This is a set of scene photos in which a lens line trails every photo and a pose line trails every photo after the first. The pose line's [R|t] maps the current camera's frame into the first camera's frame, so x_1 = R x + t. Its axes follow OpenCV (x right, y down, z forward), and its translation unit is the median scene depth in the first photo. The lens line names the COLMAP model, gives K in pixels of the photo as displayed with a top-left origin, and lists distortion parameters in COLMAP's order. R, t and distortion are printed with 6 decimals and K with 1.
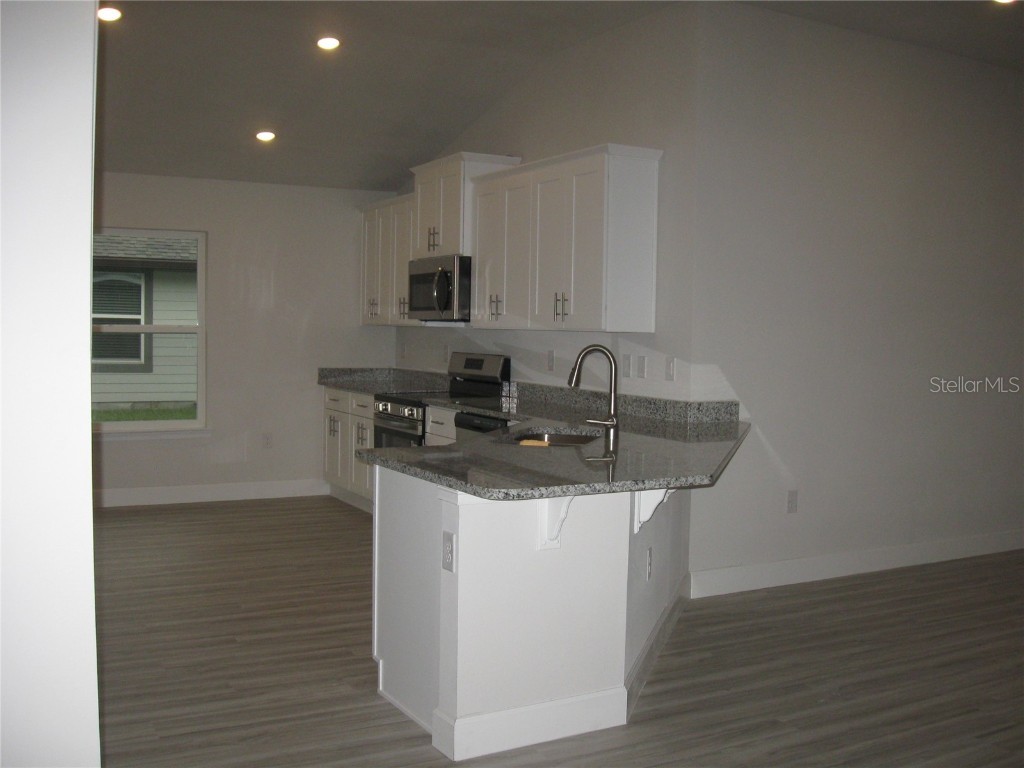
lens RADIAL K [[1042.5, 0, 518.8], [0, 1042.5, 384.9], [0, 0, 1]] dist [-0.102733, 0.000000]
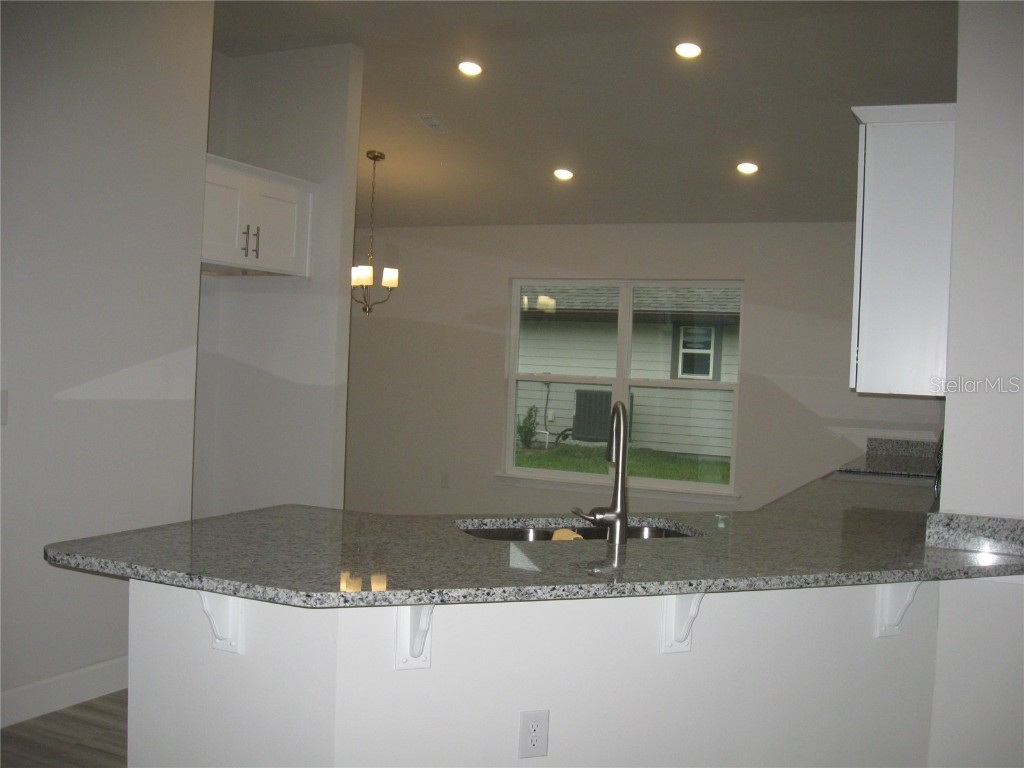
lens RADIAL K [[1042.5, 0, 512.7], [0, 1042.5, 380.1], [0, 0, 1]] dist [-0.102733, 0.000000]
pose [[0.584609, 0.015084, -0.811175, 0.603038], [-0.074526, 0.996598, -0.035178, -0.023854], [0.807885, 0.081019, 0.583744, 0.563804]]
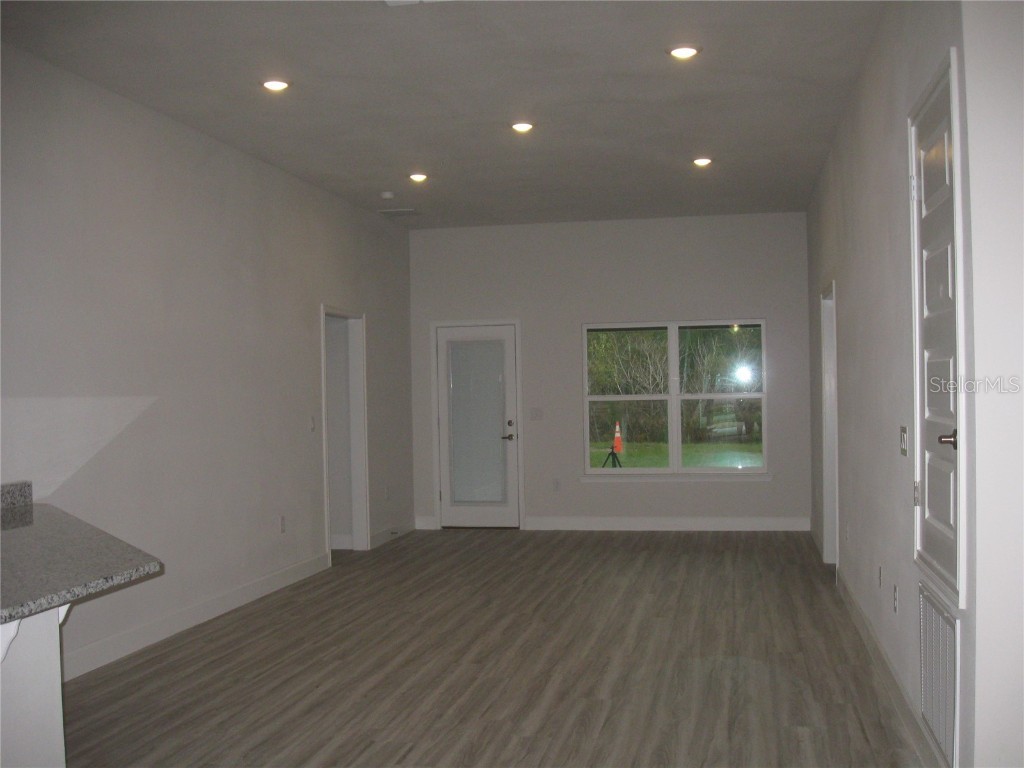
lens RADIAL K [[1042.5, 0, 518.9], [0, 1042.5, 383.5], [0, 0, 1]] dist [-0.102733, 0.000000]
pose [[0.647069, -0.025108, 0.762018, -0.238945], [0.072160, 0.996988, -0.028425, -0.017598], [-0.759009, 0.073380, 0.646931, 0.114856]]
